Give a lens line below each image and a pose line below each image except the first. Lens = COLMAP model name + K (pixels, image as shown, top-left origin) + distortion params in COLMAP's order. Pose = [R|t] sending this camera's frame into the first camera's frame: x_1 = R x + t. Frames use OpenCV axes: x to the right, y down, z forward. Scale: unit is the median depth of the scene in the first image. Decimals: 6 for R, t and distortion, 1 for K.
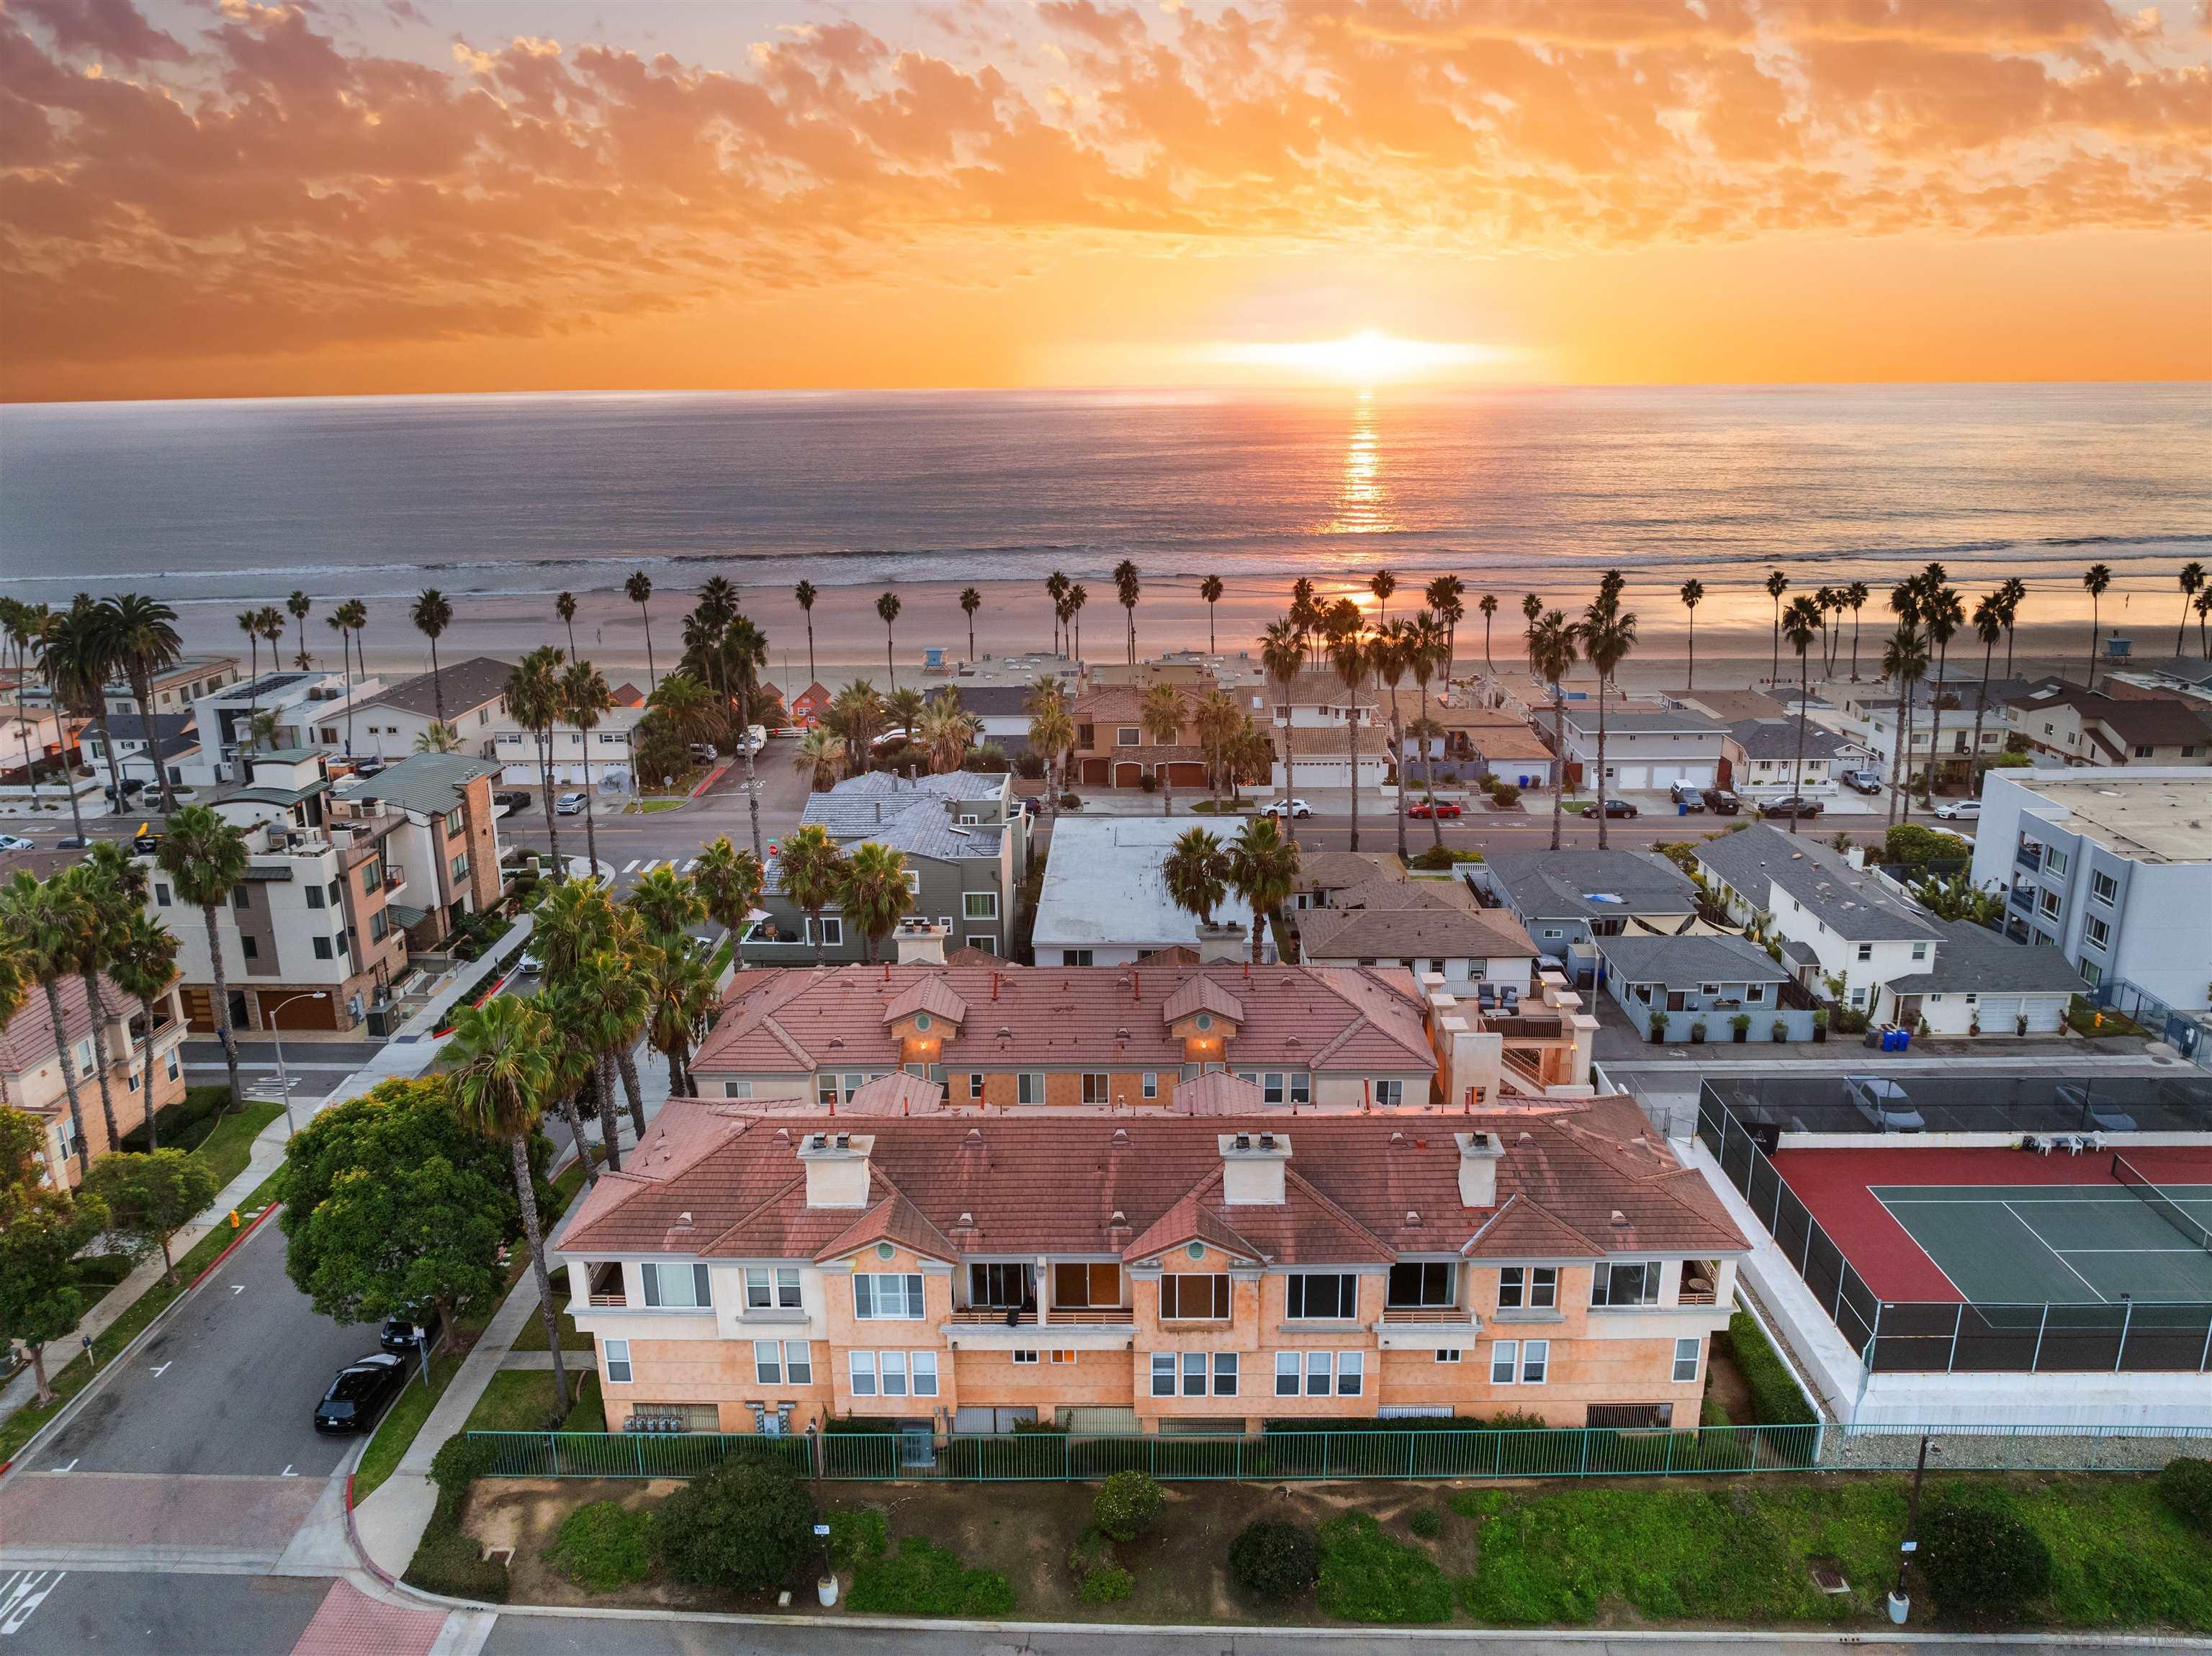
lens RADIAL K [[1543.2, 0, 1106.0], [0, 1543.2, 828.0], [0, 0, 1]] dist [-0.035054, -0.000144]
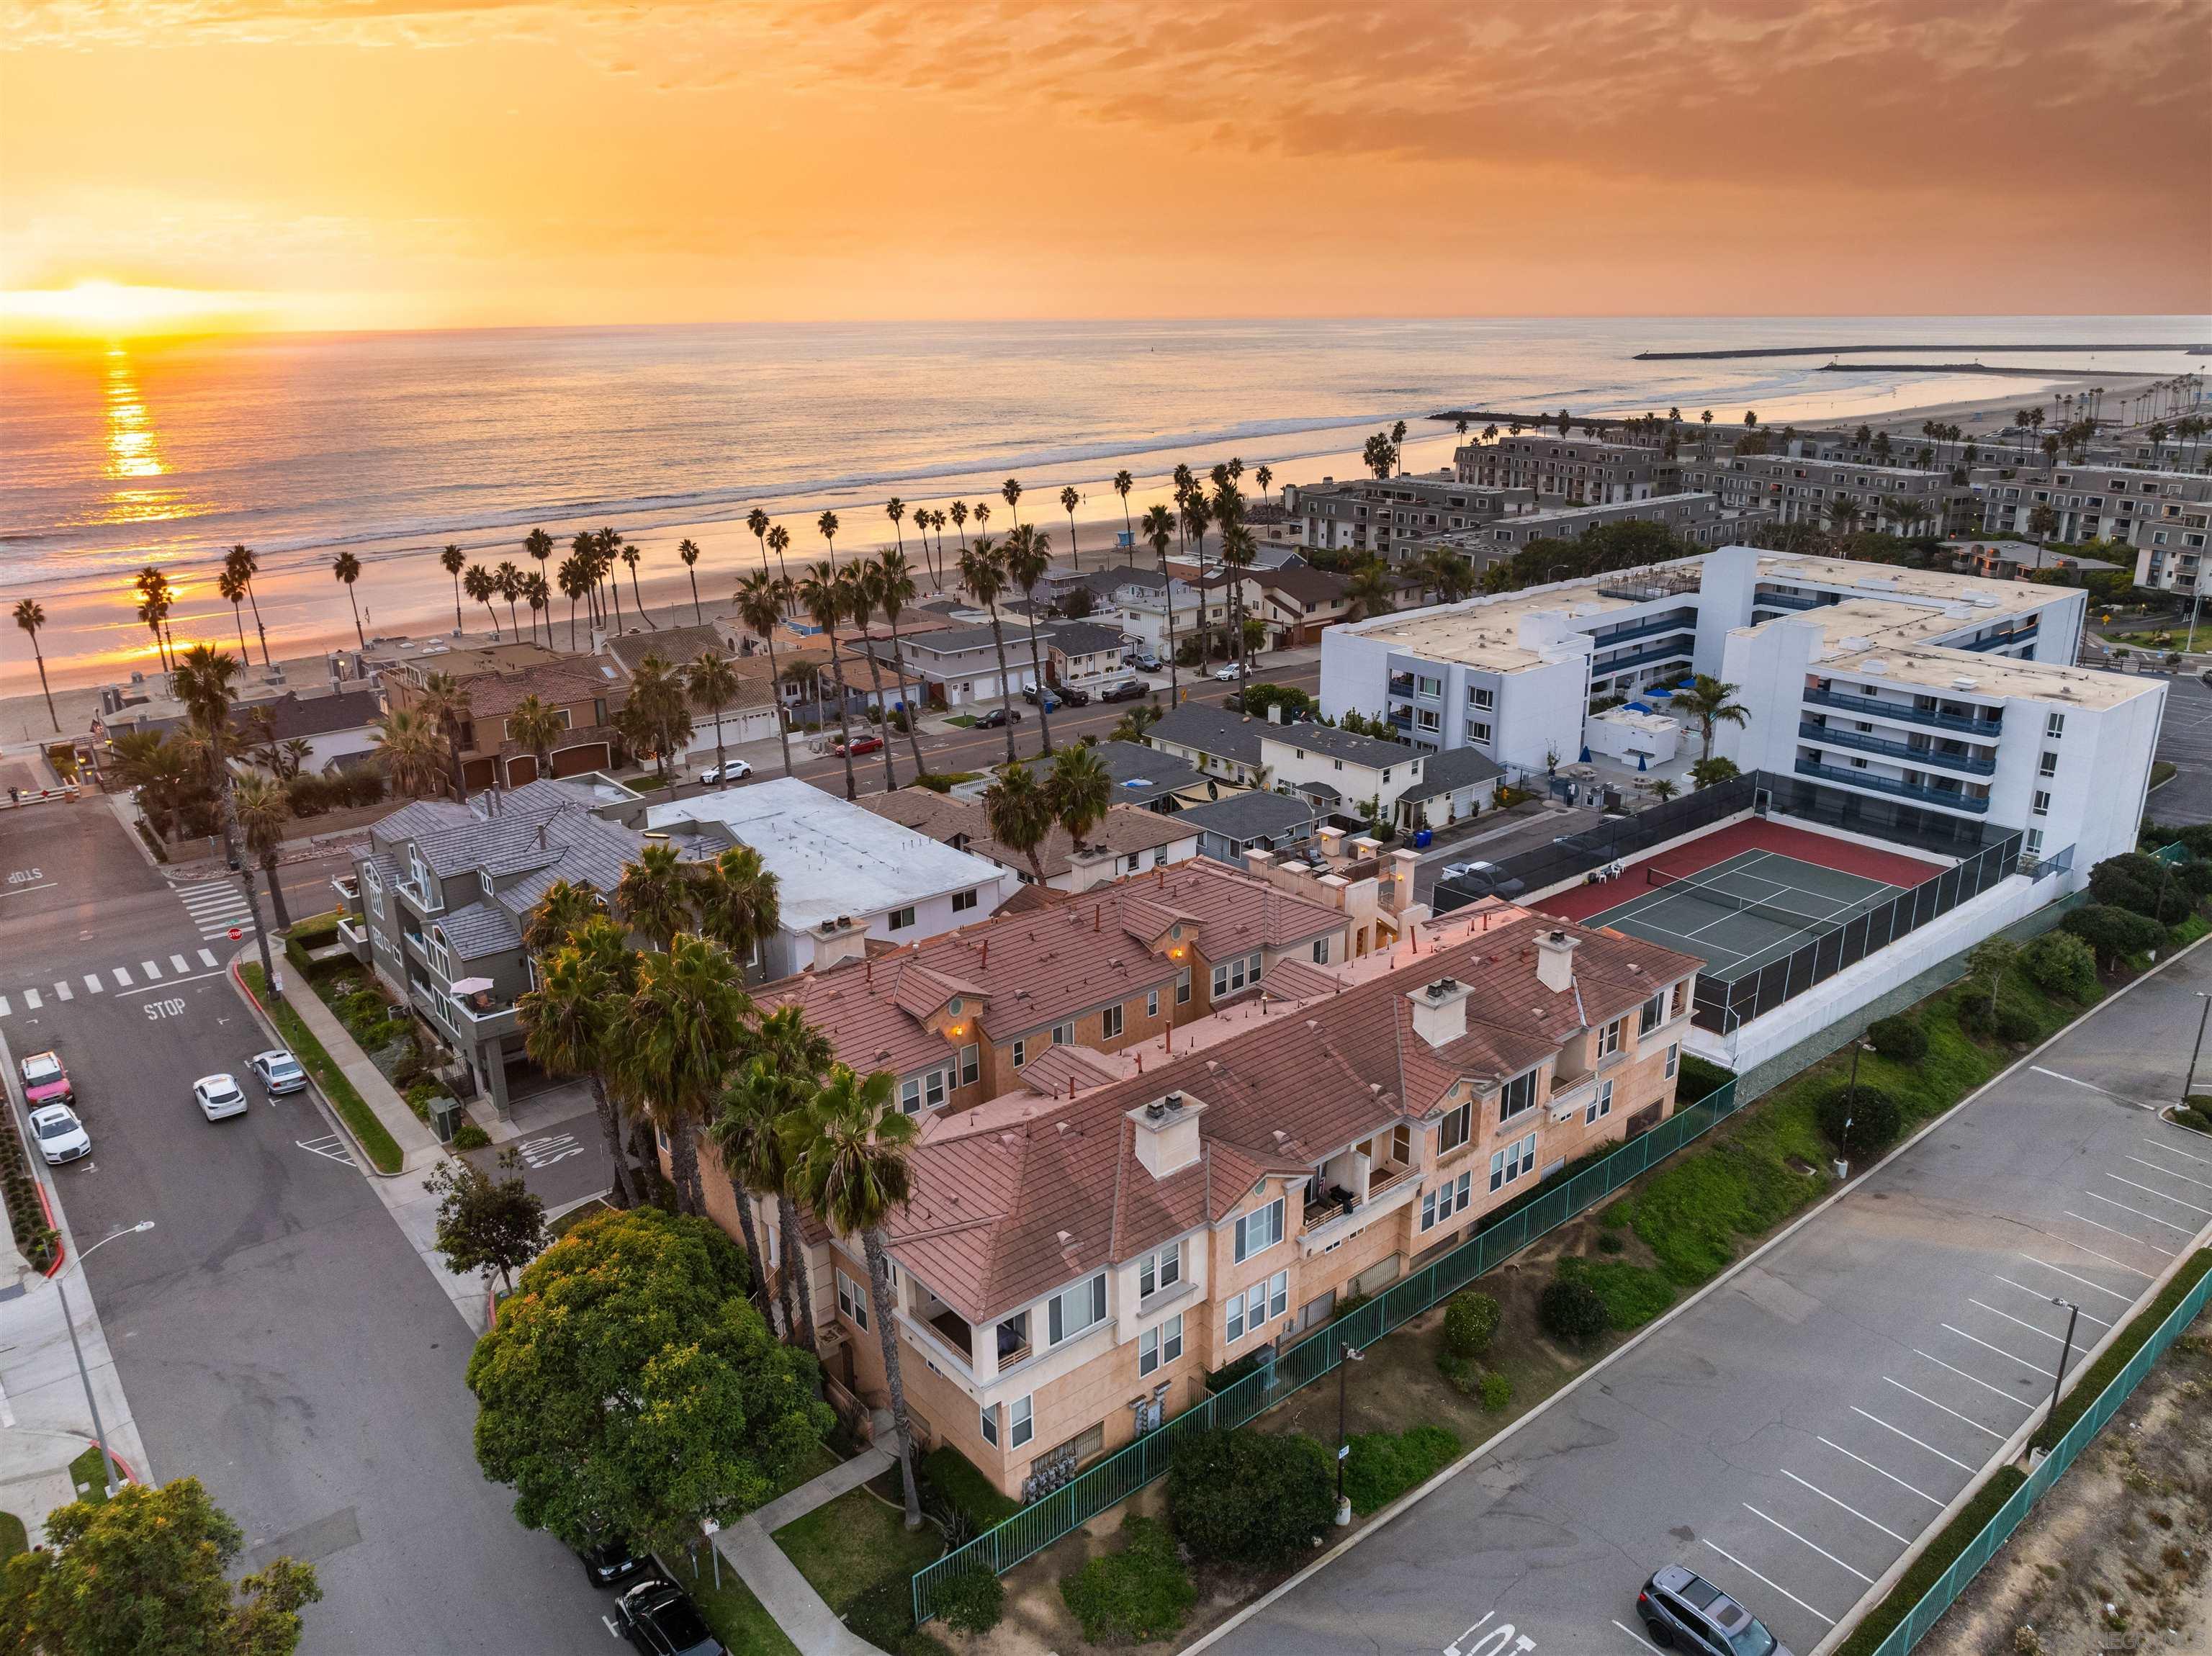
lens RADIAL K [[1552.8, 0, 1106.0], [0, 1552.8, 828.0], [0, 0, 1]] dist [-0.017102, 0.000061]
pose [[0.755552, -0.204667, 0.622296, -0.661213], [0.185031, 0.977936, 0.096981, -0.059872], [-0.628414, 0.041870, 0.776751, 0.214013]]
